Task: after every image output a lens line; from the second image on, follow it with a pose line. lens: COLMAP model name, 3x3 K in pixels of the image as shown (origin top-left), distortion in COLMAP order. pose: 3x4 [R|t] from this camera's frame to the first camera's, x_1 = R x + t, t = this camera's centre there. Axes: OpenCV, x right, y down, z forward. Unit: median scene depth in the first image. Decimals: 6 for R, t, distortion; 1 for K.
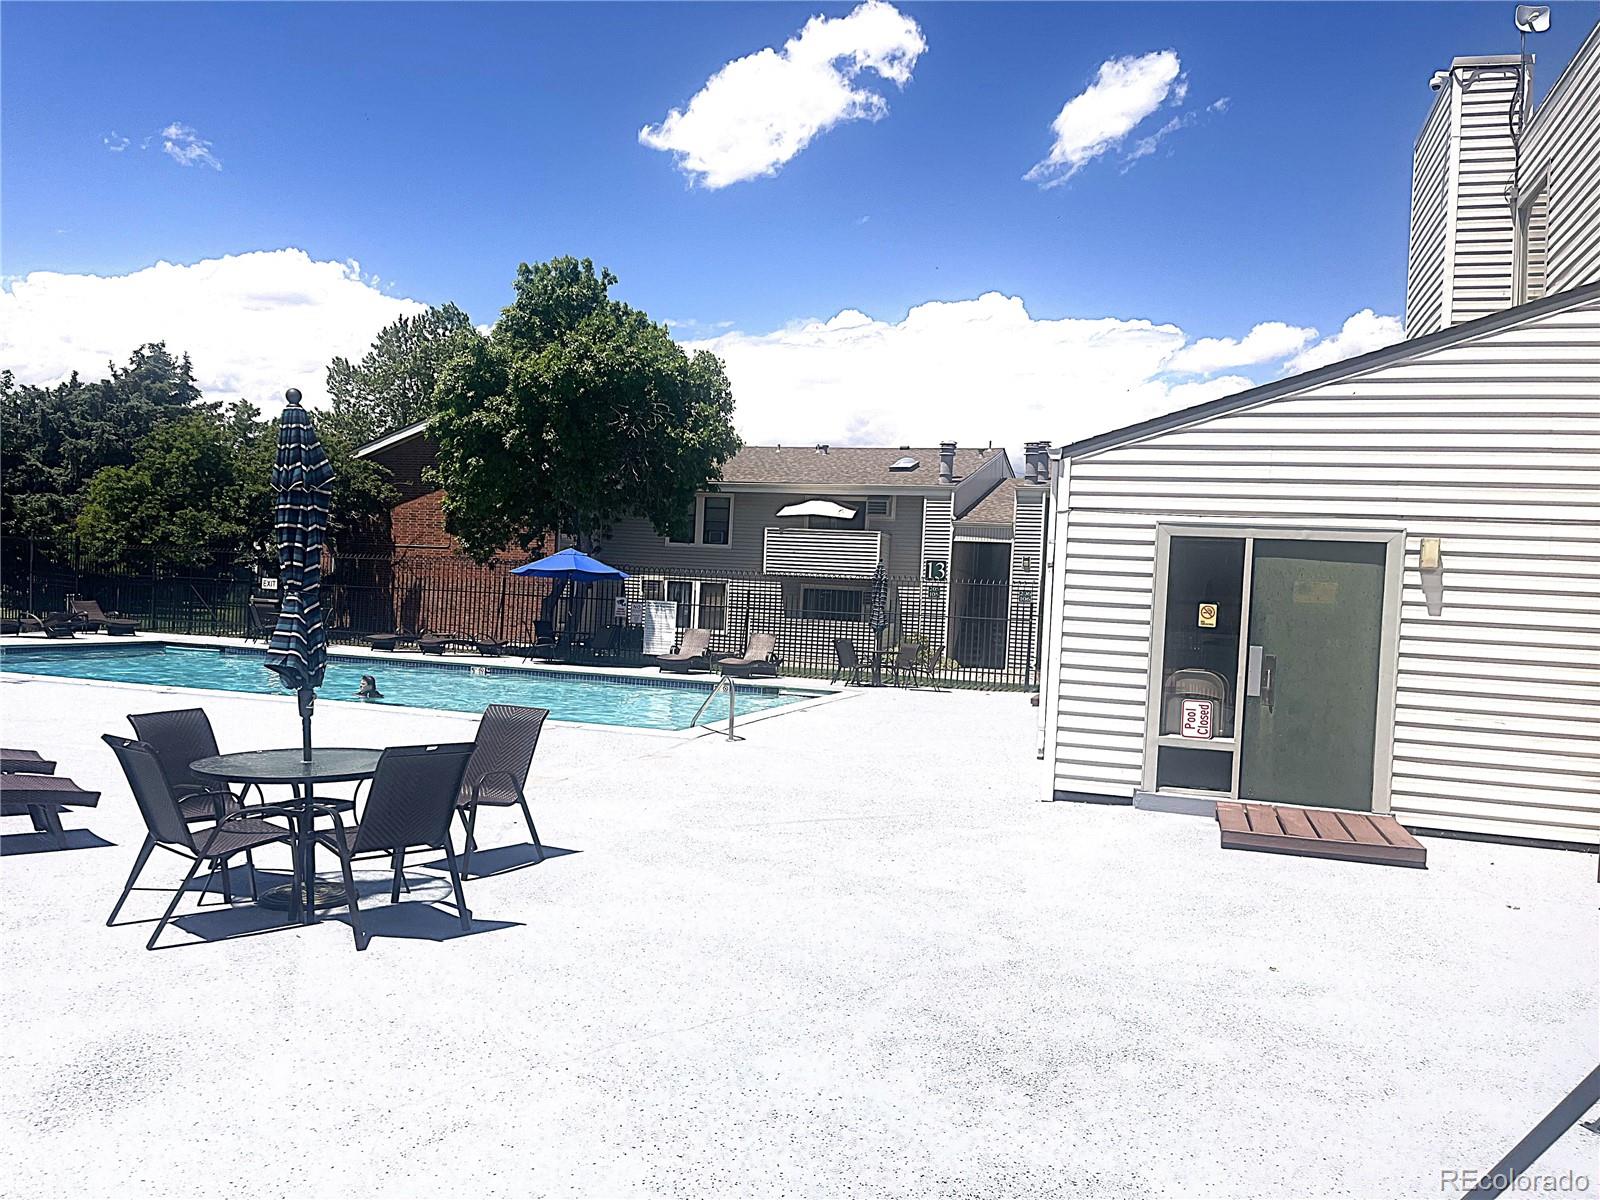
lens RADIAL K [[1182.2, 0, 800.0], [0, 1182.2, 600.0], [0, 0, 1]] dist [0.001284, -0.042701]
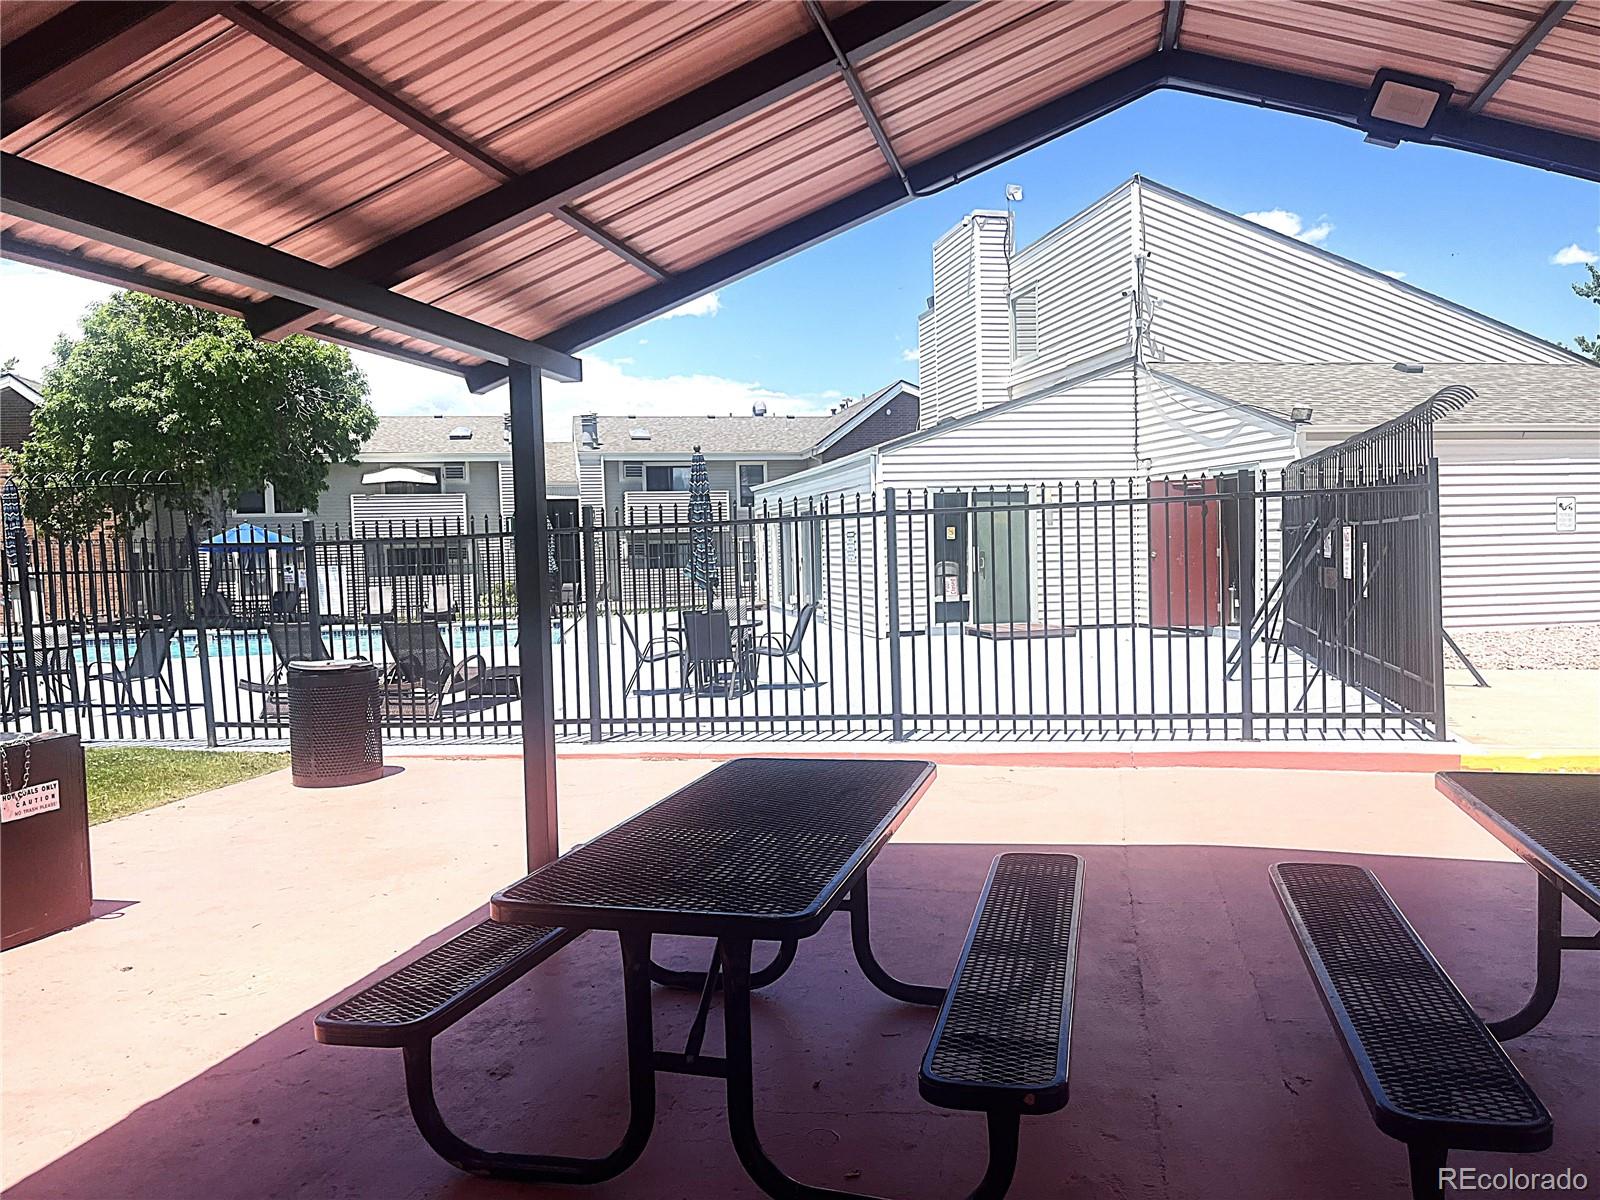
lens RADIAL K [[1203.6, 0, 800.0], [0, 1203.6, 600.0], [0, 0, 1]] dist [0.003852, 0.001669]
pose [[0.844997, -0.095391, 0.526194, -0.354704], [0.071882, 0.995293, 0.064999, -0.009330], [-0.529917, -0.017101, 0.847877, -0.212595]]
